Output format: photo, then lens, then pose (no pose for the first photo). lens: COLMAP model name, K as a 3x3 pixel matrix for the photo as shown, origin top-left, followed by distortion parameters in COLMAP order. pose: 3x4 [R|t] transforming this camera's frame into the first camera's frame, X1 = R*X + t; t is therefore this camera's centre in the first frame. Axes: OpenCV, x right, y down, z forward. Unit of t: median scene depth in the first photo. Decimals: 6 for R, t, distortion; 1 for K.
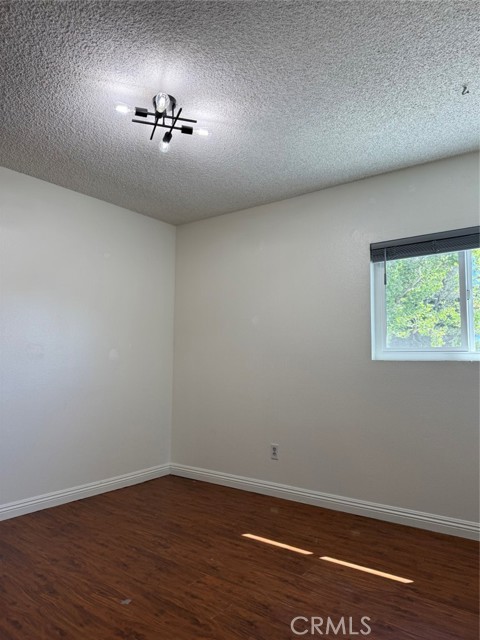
lens RADIAL K [[451.6, 0, 237.4], [0, 451.6, 319.3], [0, 0, 1]] dist [0.046530, -0.058231]
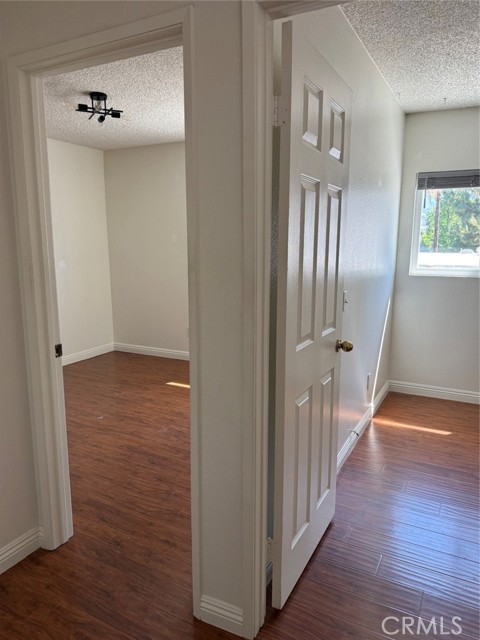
lens RADIAL K [[451.6, 0, 241.2], [0, 451.6, 318.6], [0, 0, 1]] dist [0.046530, -0.058231]
pose [[0.987034, -0.037749, 0.156009, 0.027603], [-0.003588, 0.966520, 0.256566, -0.168354], [-0.160471, -0.253800, 0.953853, -0.556563]]
